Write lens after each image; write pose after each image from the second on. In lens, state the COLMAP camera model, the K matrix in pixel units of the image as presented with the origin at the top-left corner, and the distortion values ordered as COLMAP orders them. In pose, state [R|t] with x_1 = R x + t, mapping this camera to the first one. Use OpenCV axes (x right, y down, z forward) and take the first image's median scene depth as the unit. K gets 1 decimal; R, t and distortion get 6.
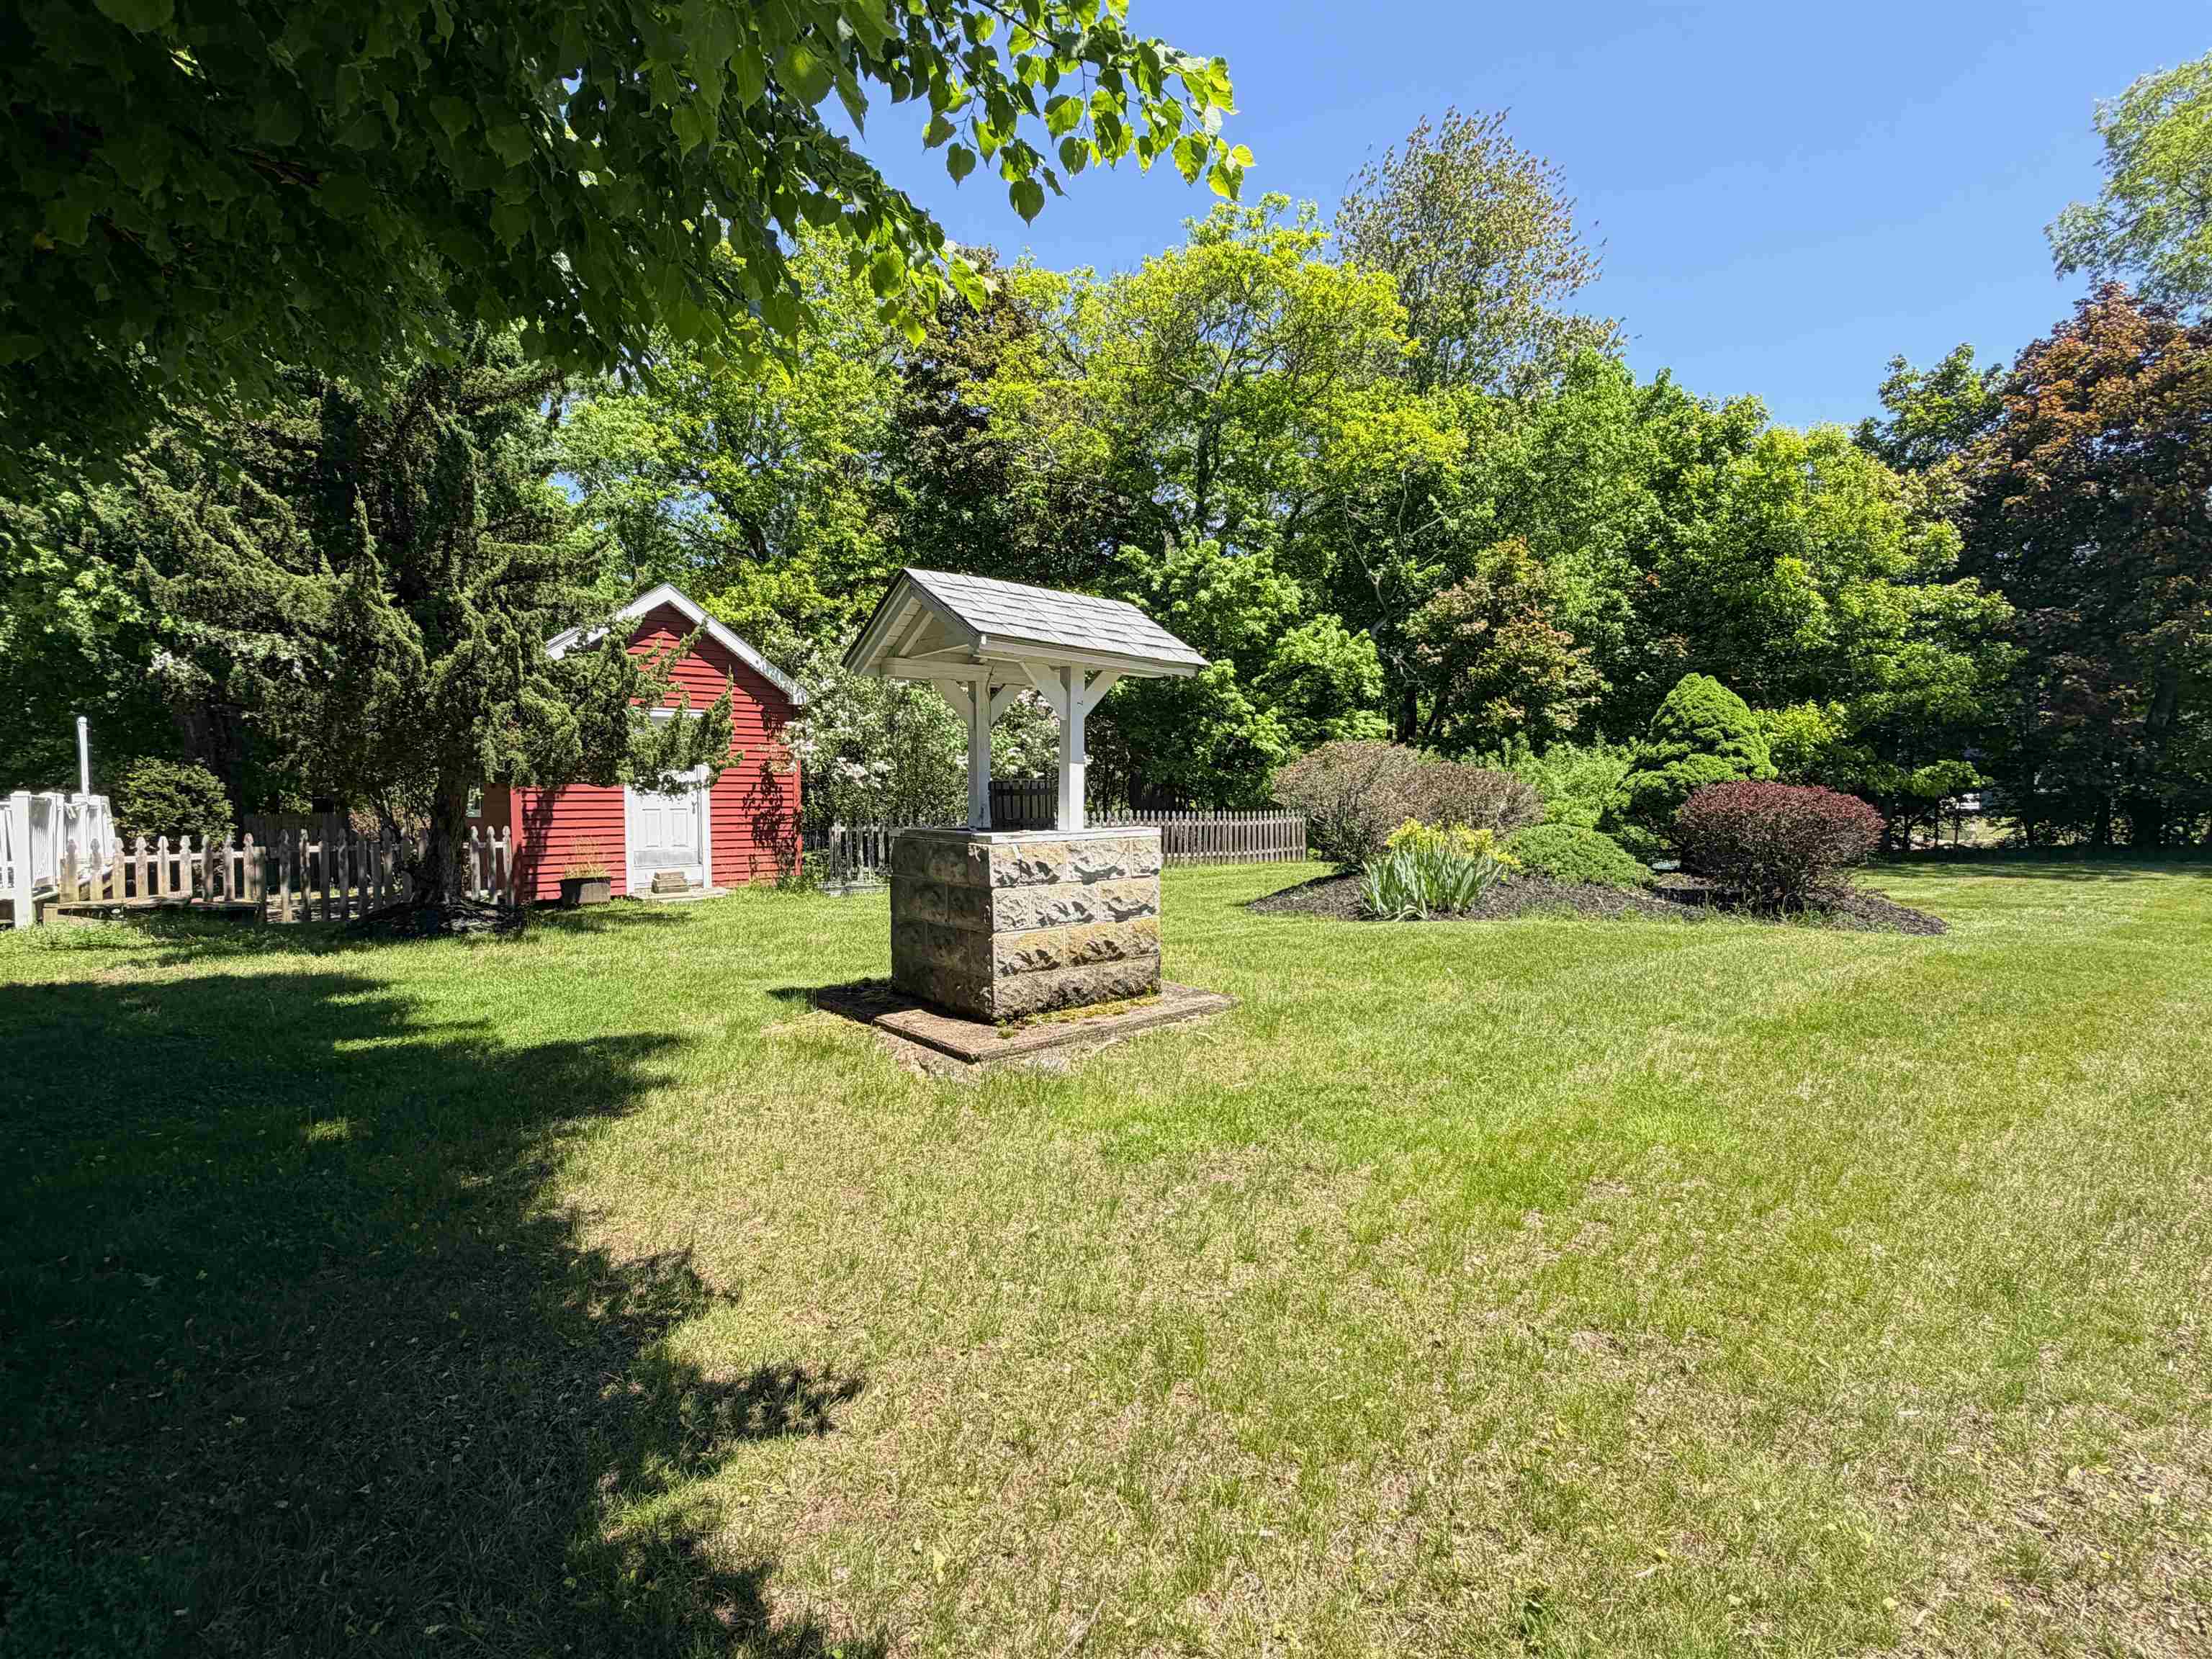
lens RADIAL K [[1106.0, 0, 1092.2], [0, 1106.0, 836.9], [0, 0, 1]] dist [0.018932, 0.000029]
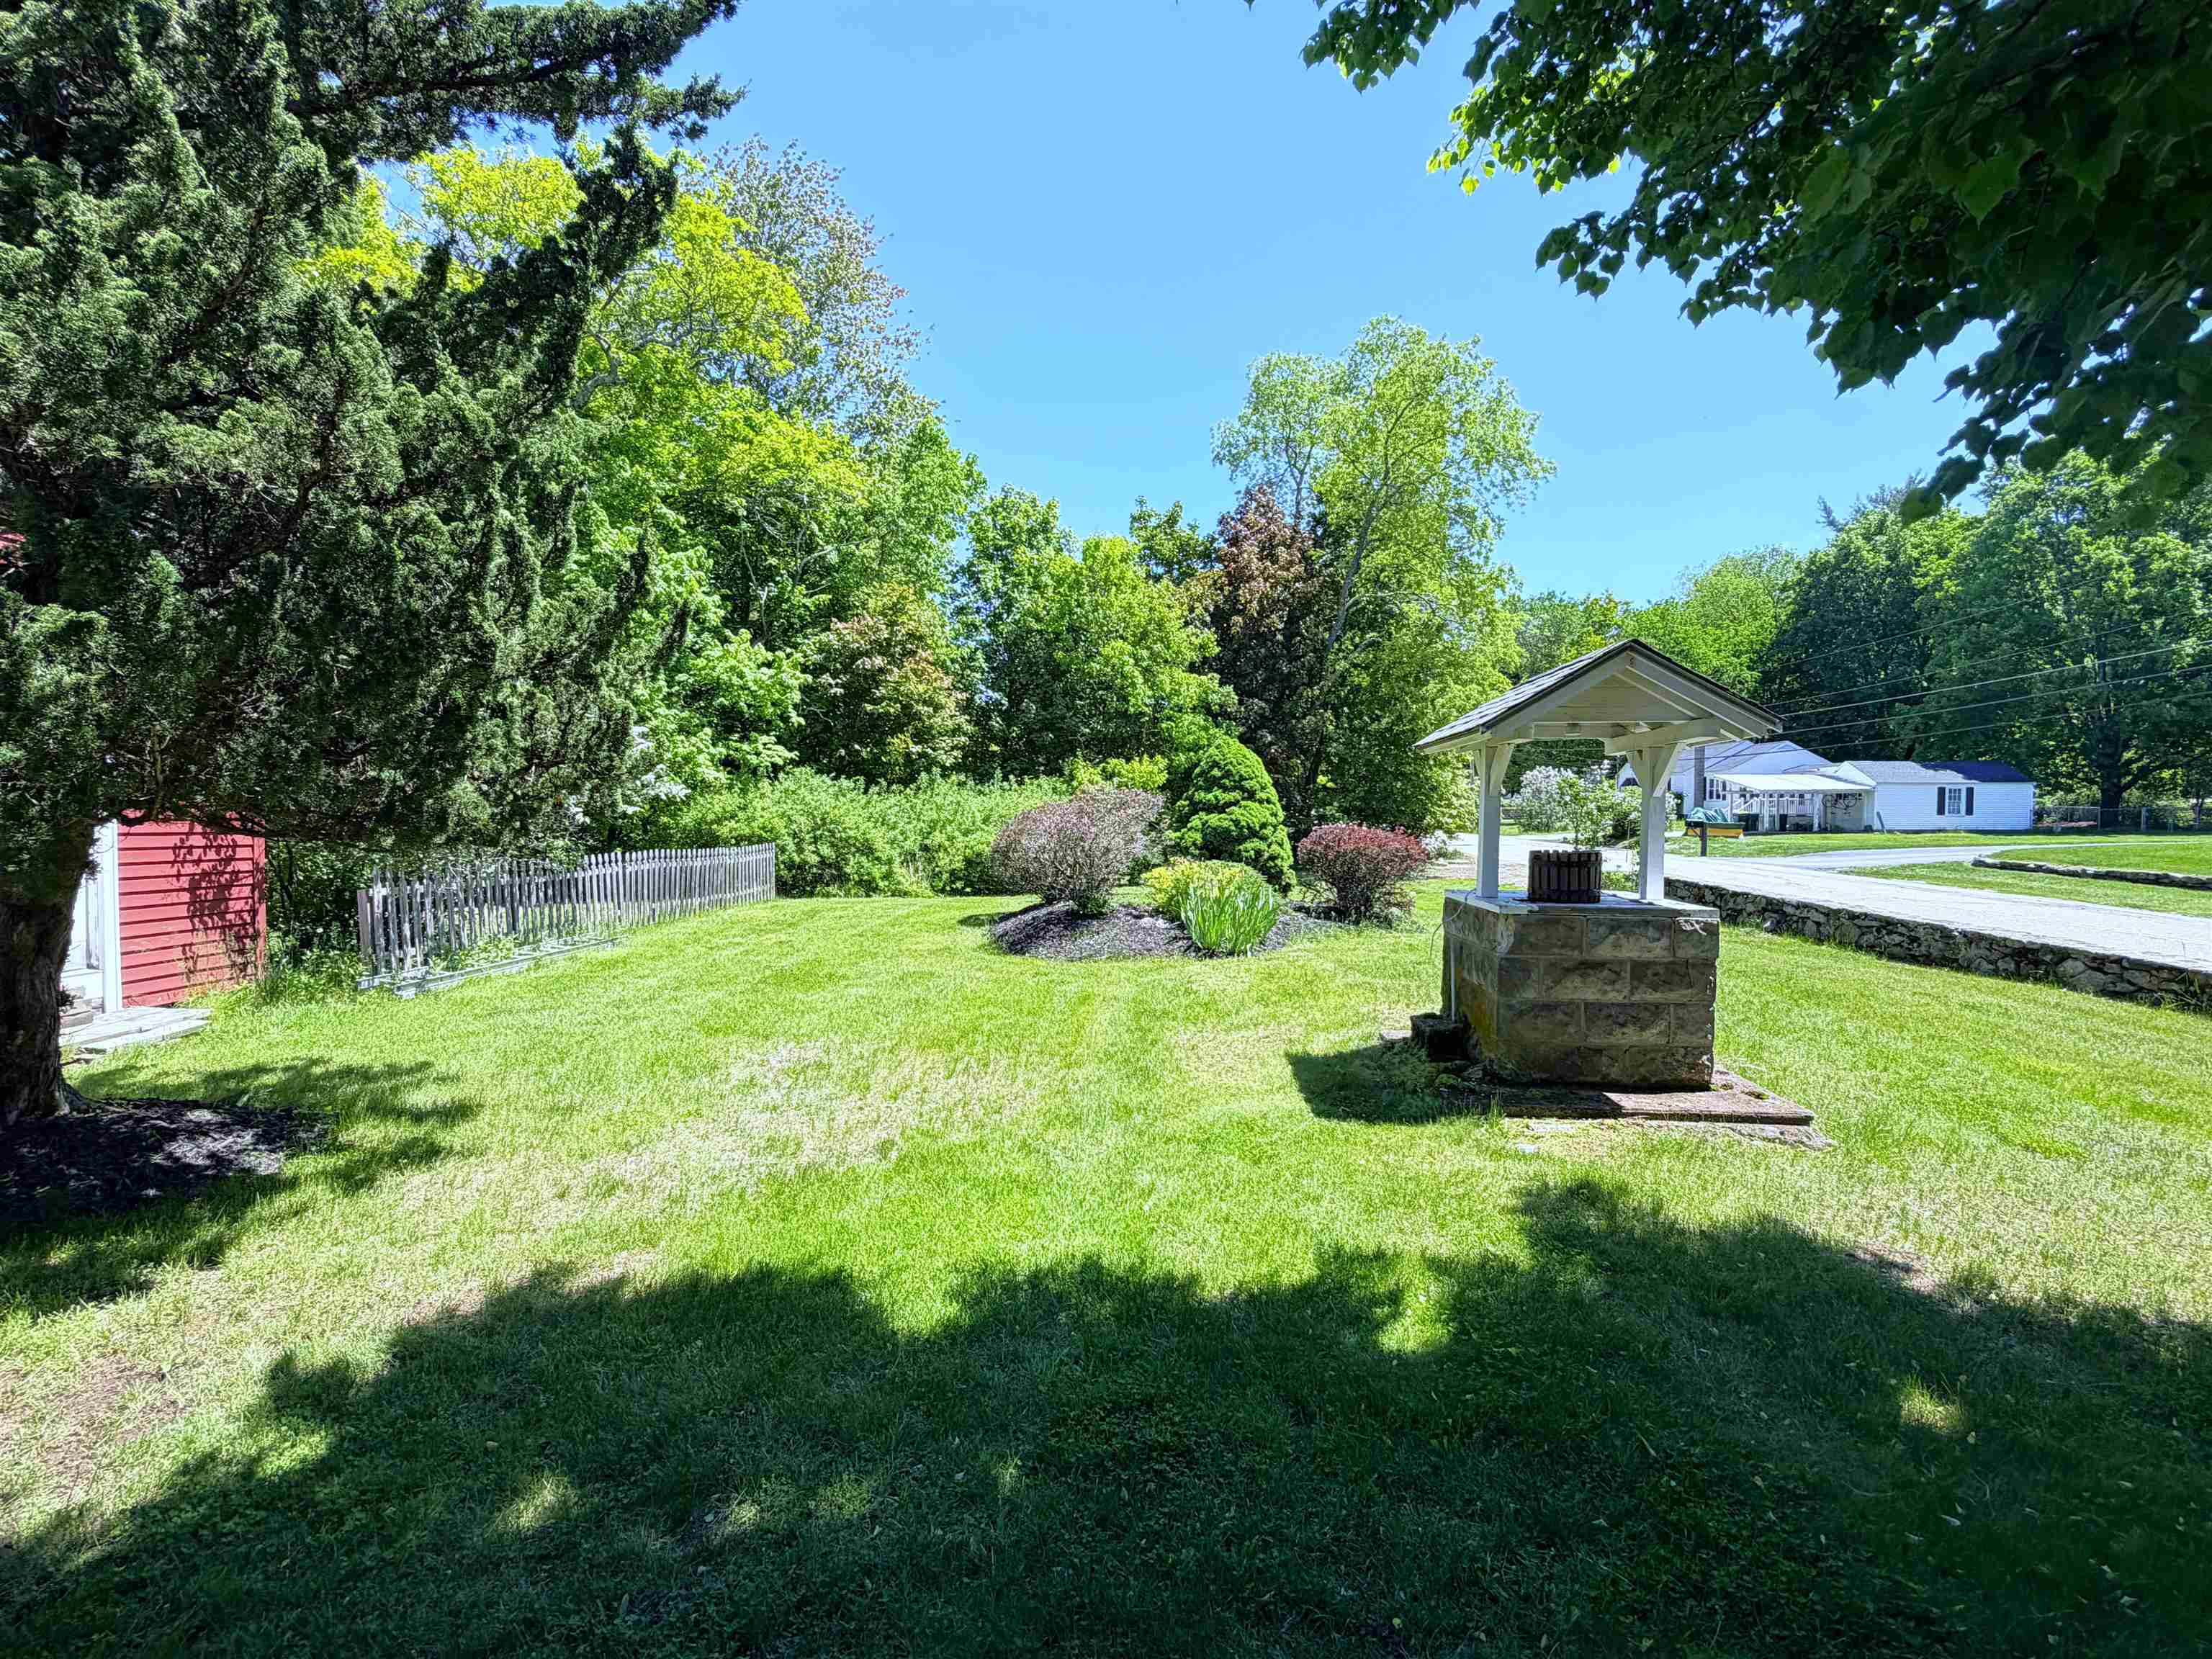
lens RADIAL K [[1106.0, 0, 1092.2], [0, 1106.0, 836.9], [0, 0, 1]] dist [0.018932, 0.000029]
pose [[0.652891, -0.010403, 0.757380, -0.437346], [0.021166, 0.999766, -0.004513, -0.026661], [-0.757156, 0.018977, 0.652959, 0.260509]]
